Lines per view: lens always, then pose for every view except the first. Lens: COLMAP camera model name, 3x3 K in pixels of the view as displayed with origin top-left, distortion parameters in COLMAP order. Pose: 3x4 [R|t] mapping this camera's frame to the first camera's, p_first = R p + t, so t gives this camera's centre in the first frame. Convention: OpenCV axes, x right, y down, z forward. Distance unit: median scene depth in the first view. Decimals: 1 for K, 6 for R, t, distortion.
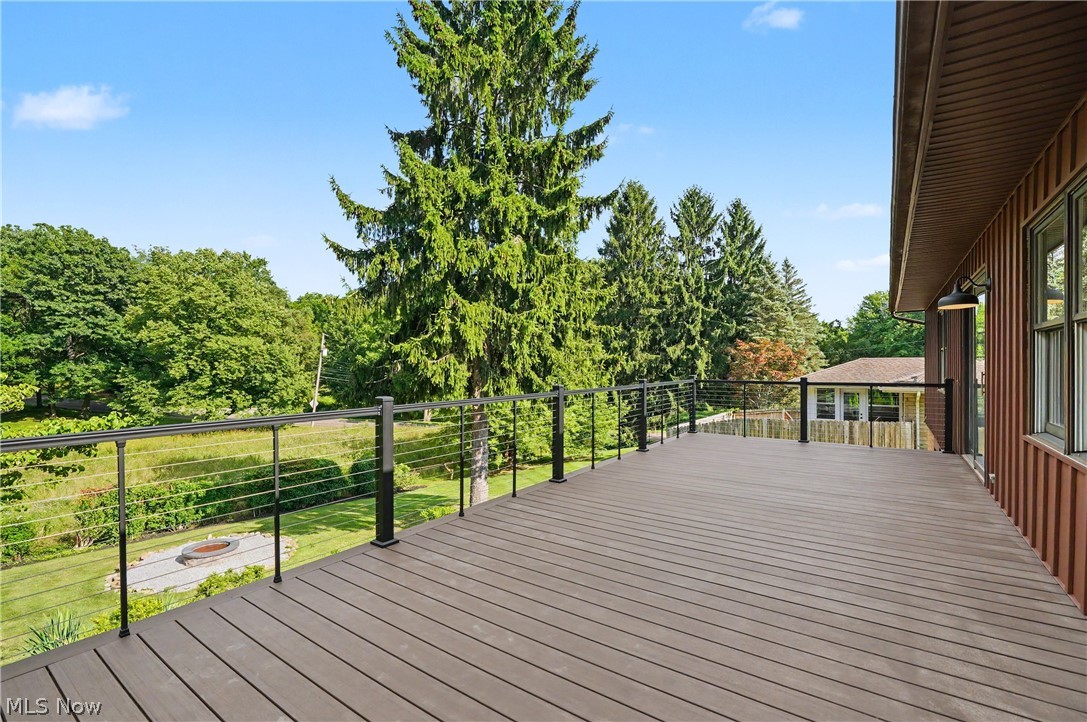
lens RADIAL K [[499.3, 0, 542.7], [0, 499.3, 365.5], [0, 0, 1]] dist [-0.011115, 0.004210]
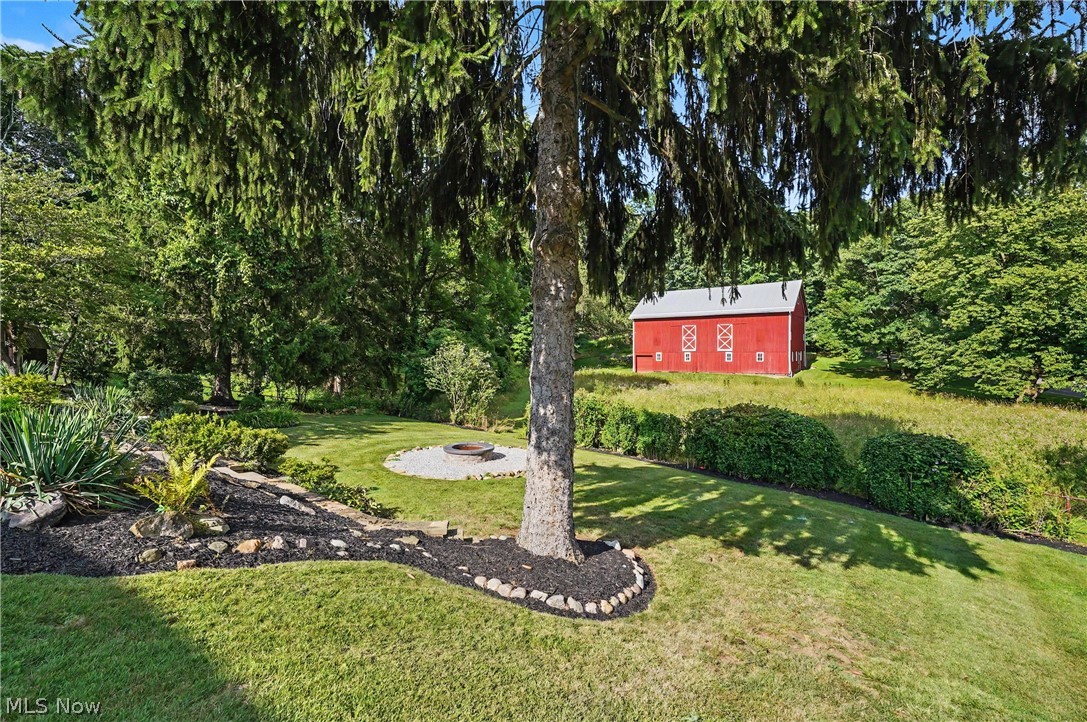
lens RADIAL K [[499.3, 0, 553.9], [0, 499.3, 361.3], [0, 0, 1]] dist [-0.011115, 0.004210]
pose [[-0.061006, 0.017961, -0.997976, 0.089202], [0.005680, 0.999828, 0.017647, 0.057090], [0.998121, -0.004592, -0.061098, 0.397868]]
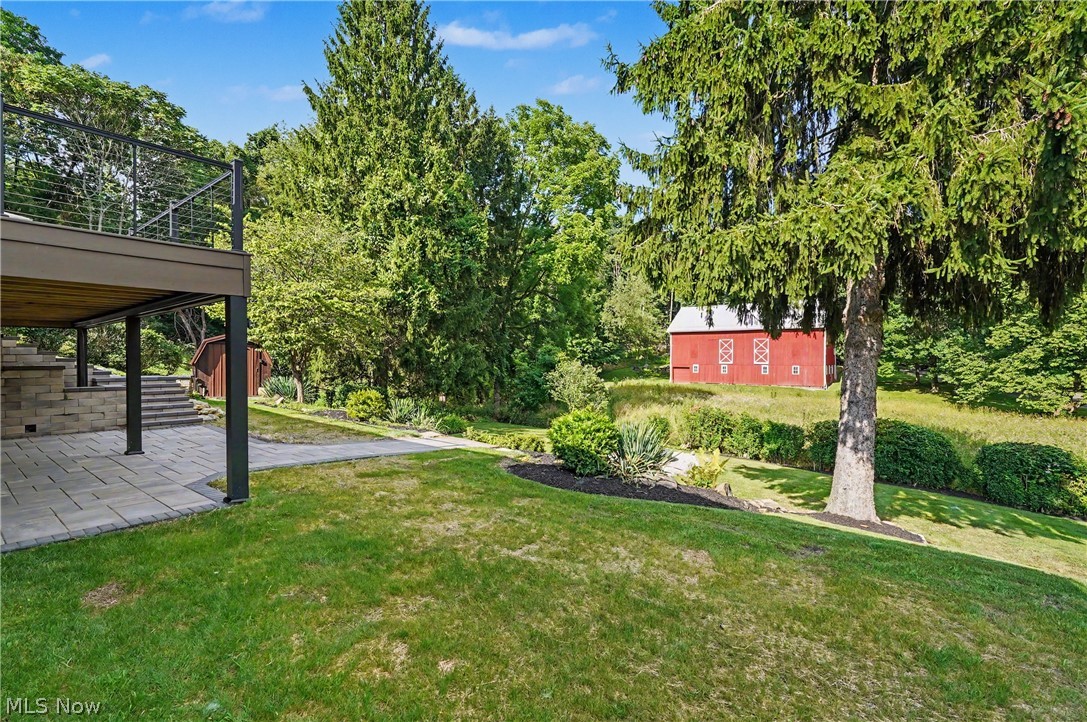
lens RADIAL K [[499.3, 0, 544.7], [0, 499.3, 364.7], [0, 0, 1]] dist [-0.011115, 0.004210]
pose [[-0.068091, 0.009684, -0.997632, 0.166448], [-0.003809, 0.999943, 0.009967, 0.046970], [0.997672, 0.004478, -0.068050, 0.270749]]
